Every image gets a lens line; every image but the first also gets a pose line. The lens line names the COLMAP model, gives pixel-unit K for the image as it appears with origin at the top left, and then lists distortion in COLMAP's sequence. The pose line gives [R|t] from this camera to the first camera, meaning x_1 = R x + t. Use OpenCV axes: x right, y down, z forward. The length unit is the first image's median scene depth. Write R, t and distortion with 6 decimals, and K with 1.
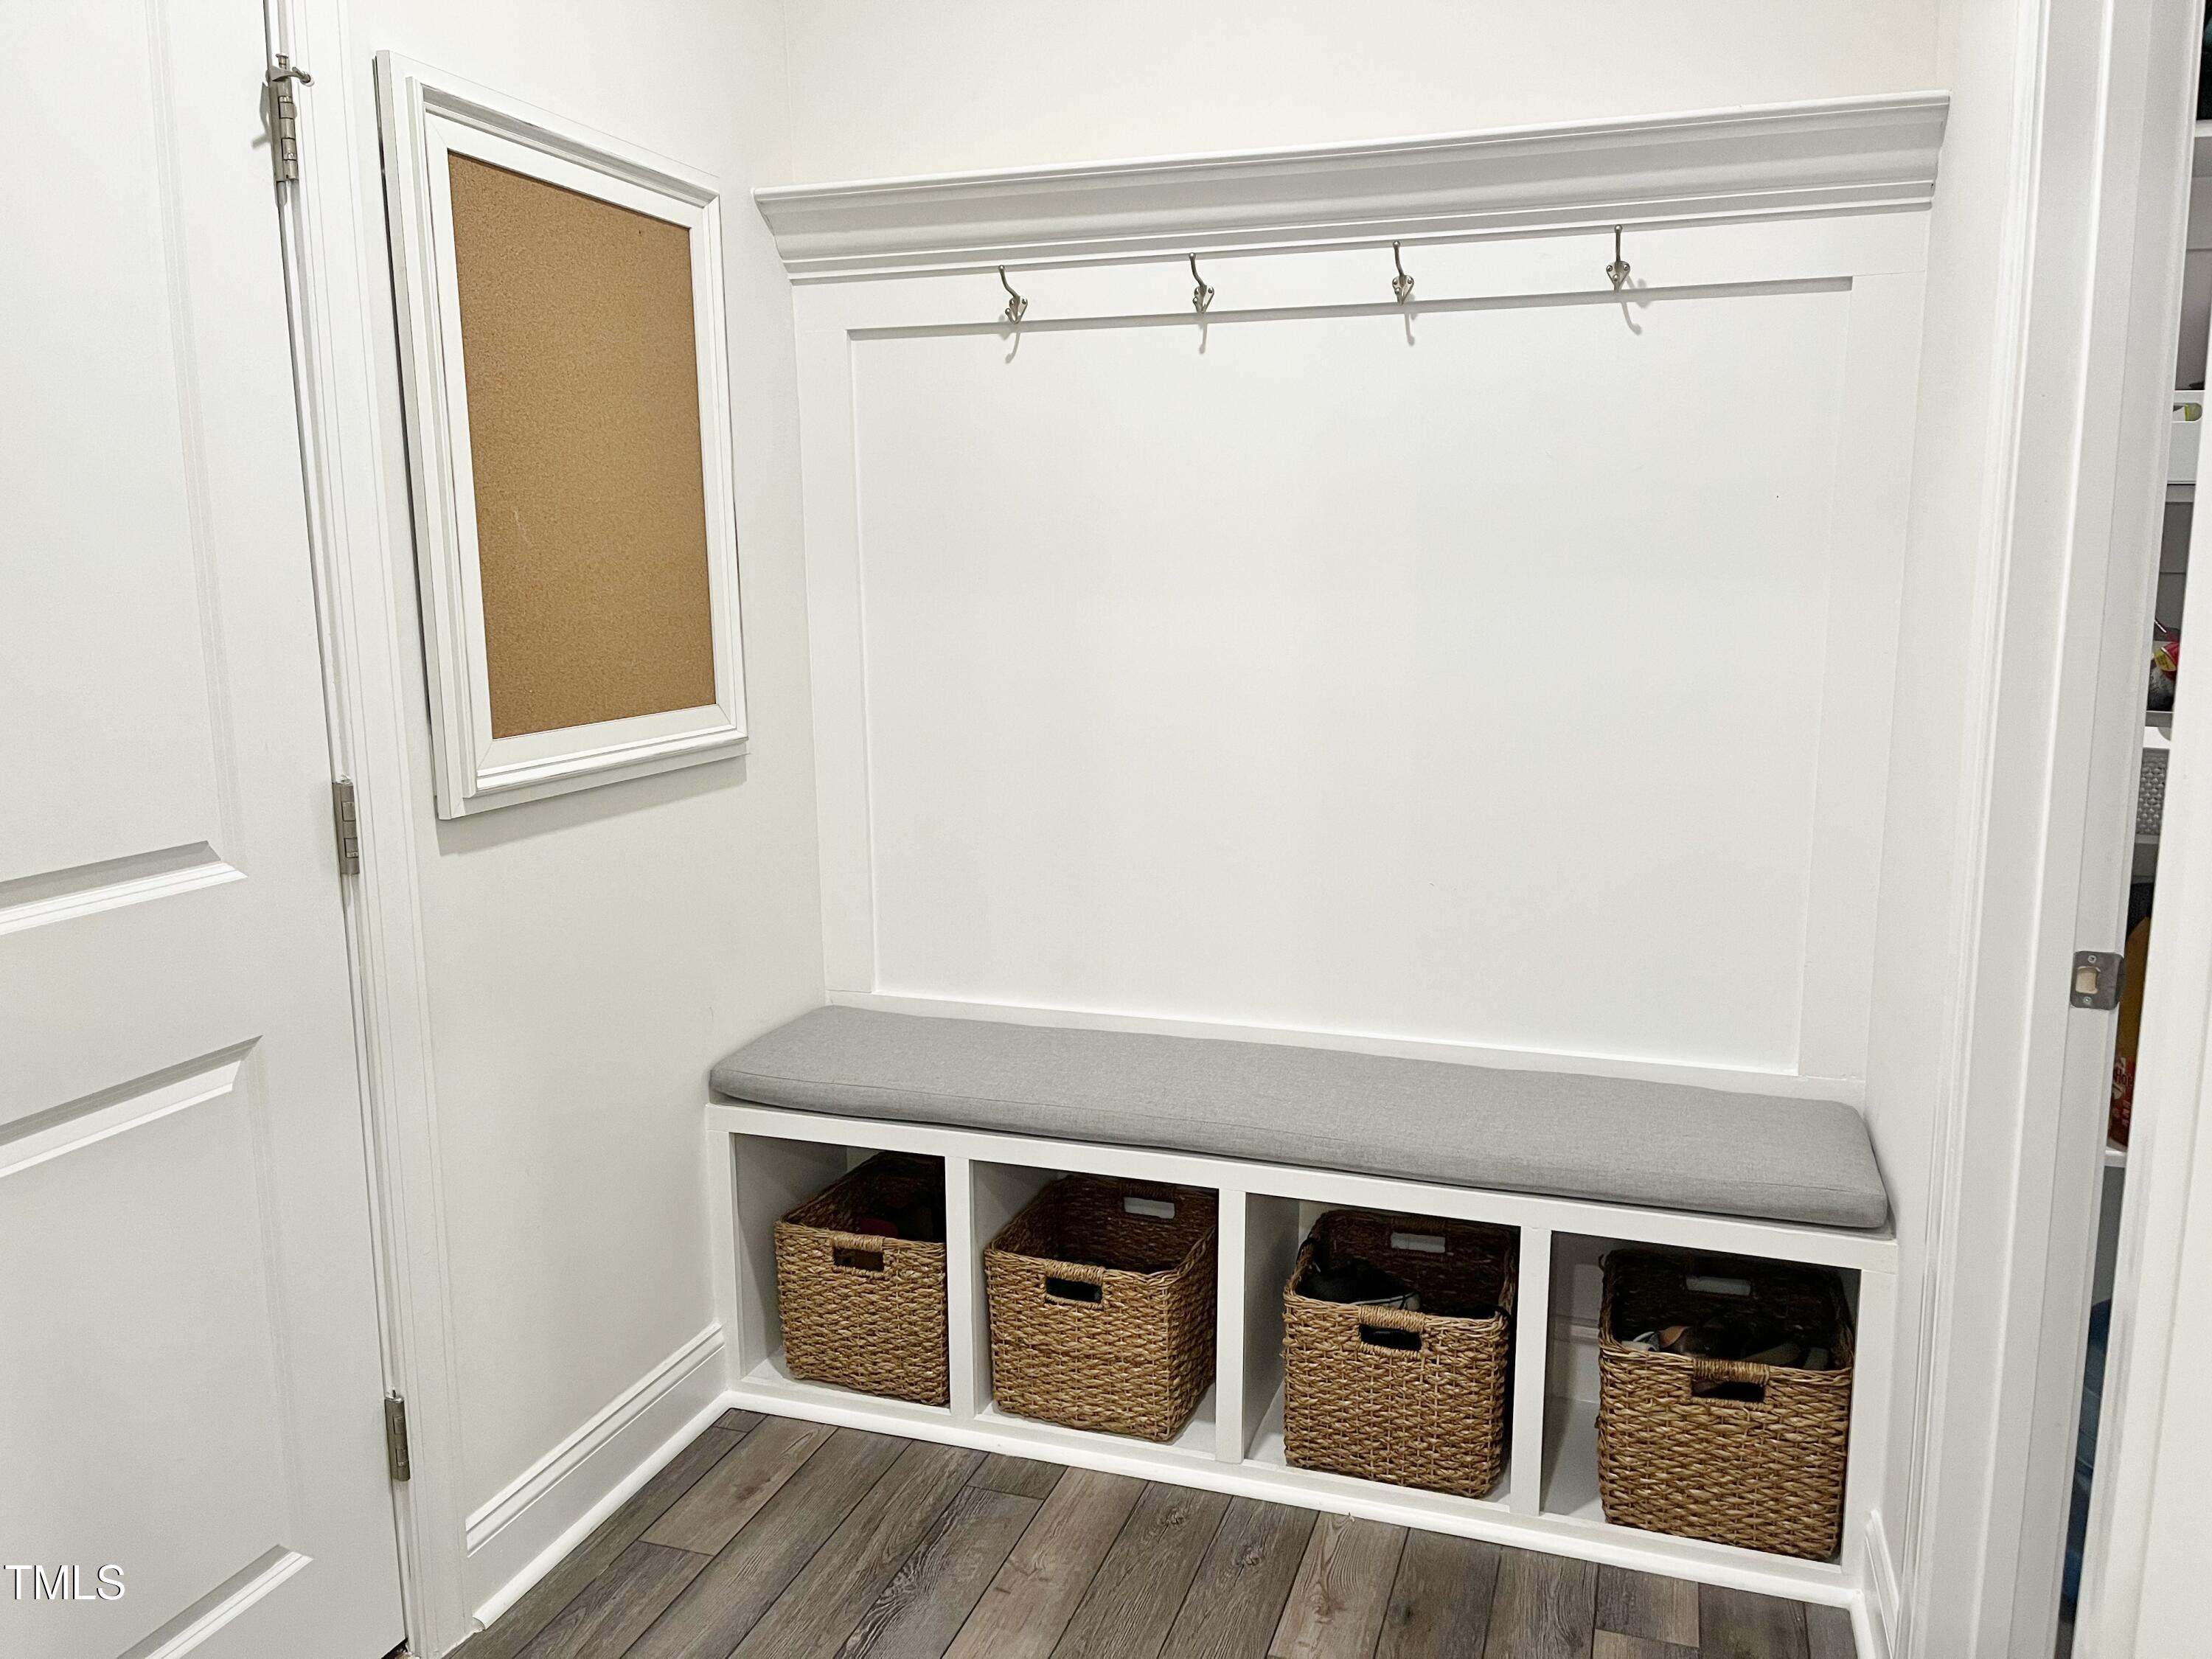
lens RADIAL K [[1667.5, 0, 1108.2], [0, 1667.5, 831.9], [0, 0, 1]] dist [0.062507, -0.007067]
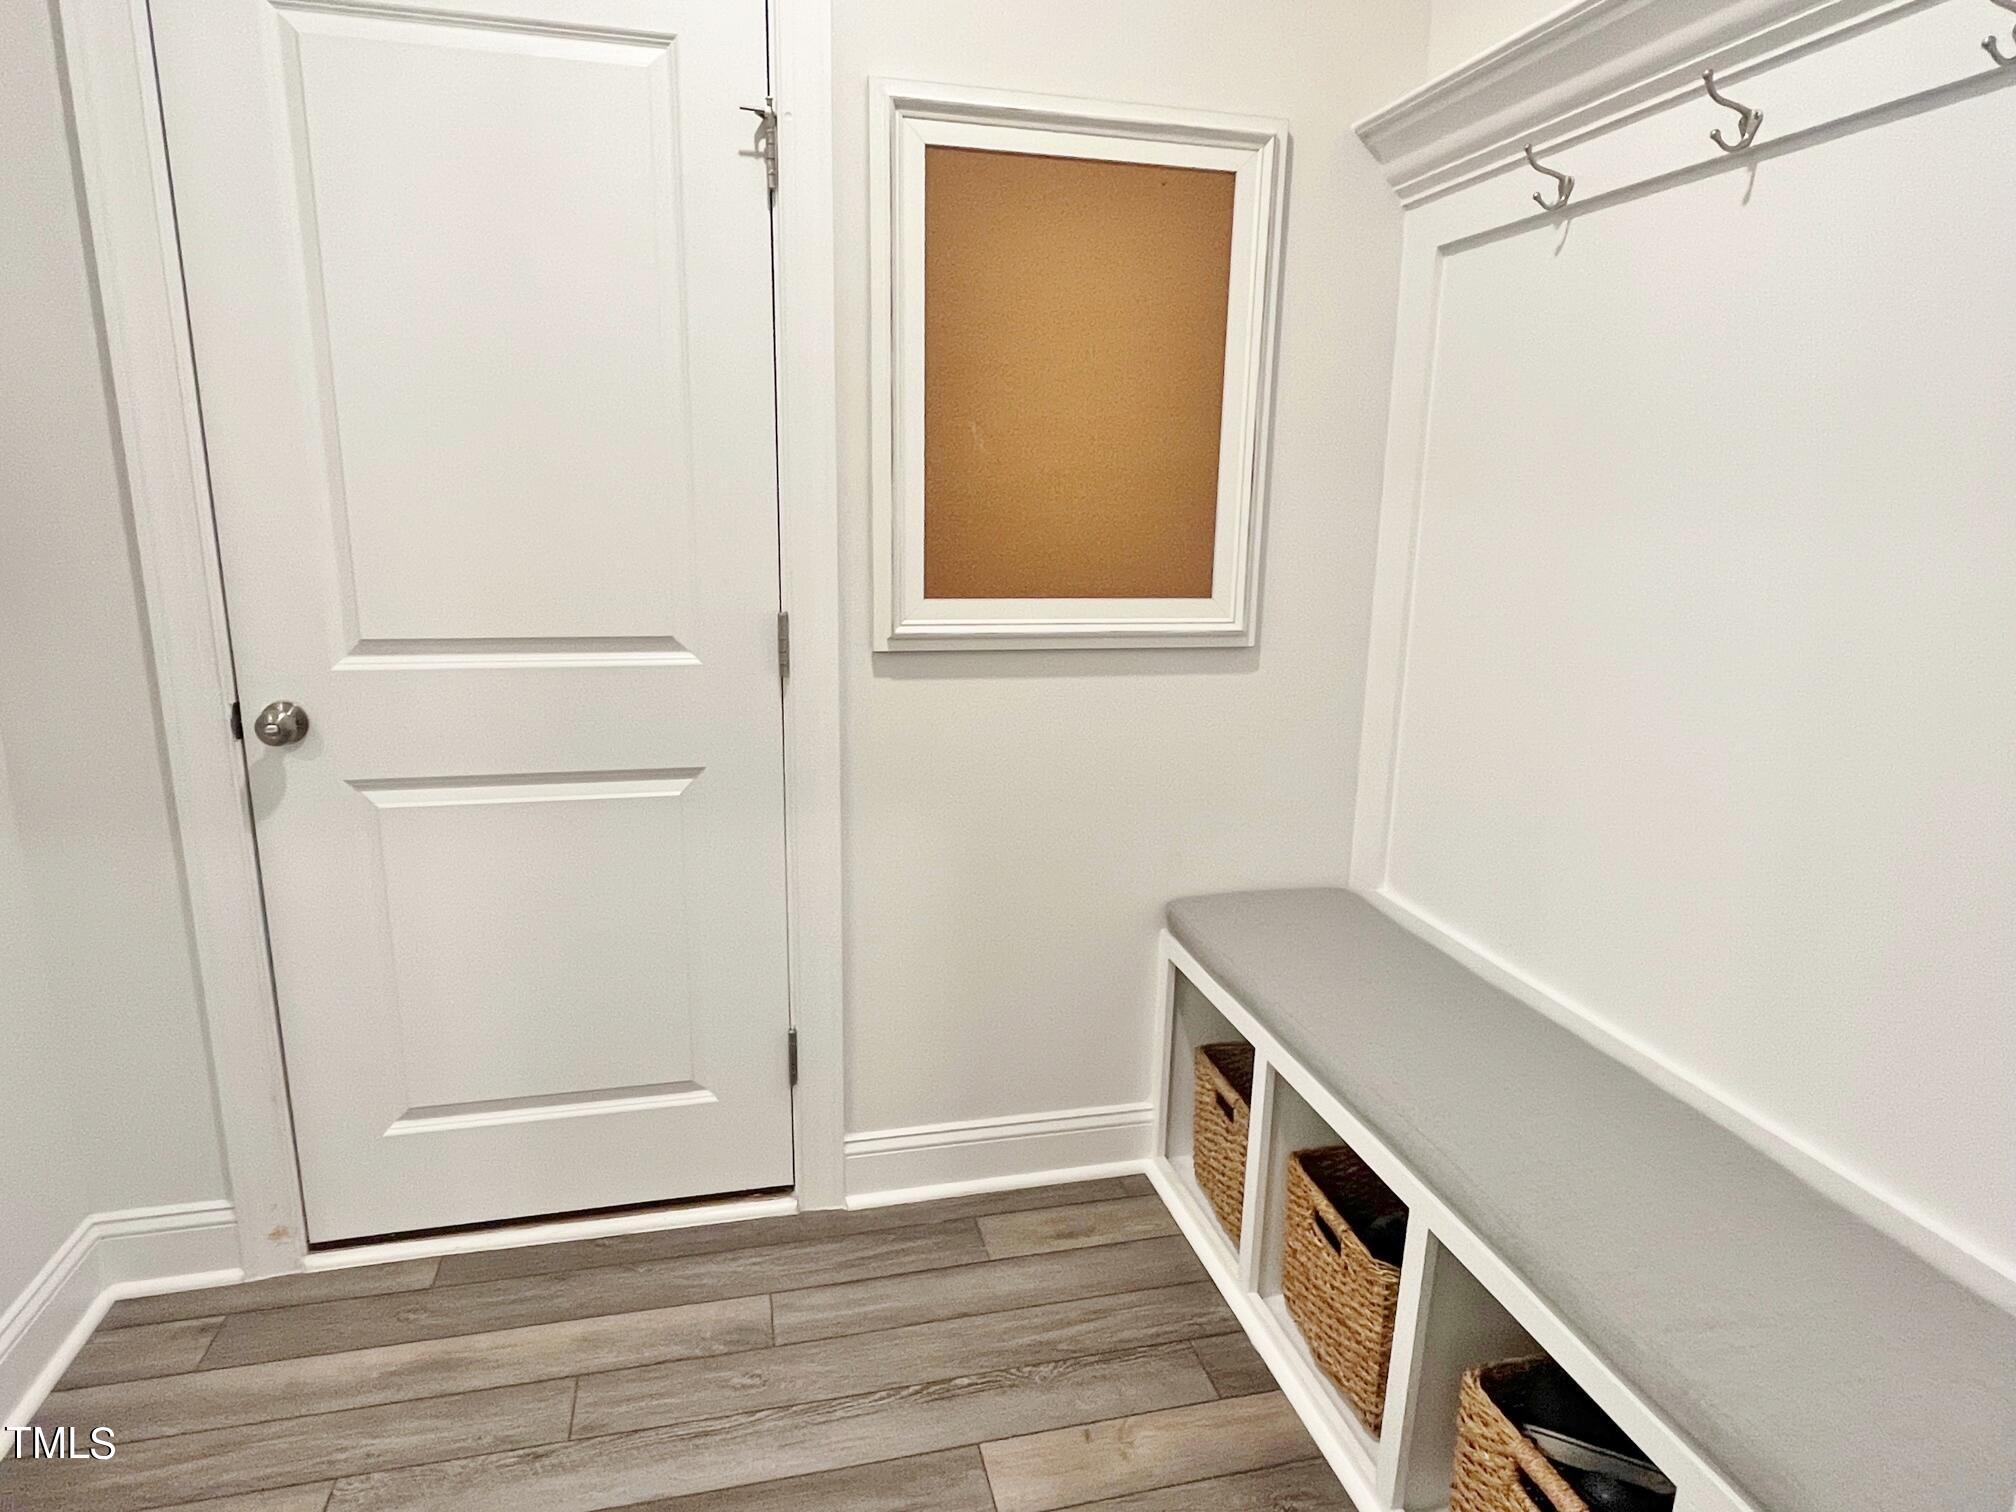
lens RADIAL K [[1159.5, 0, 1009.3], [0, 1159.5, 755.9], [0, 0, 1]] dist [0.004848, 0.000730]
pose [[0.545241, 0.205753, -0.812637, 0.398262], [-0.163798, 0.976873, 0.137436, -0.063189], [0.822121, 0.058173, 0.566333, 0.486349]]
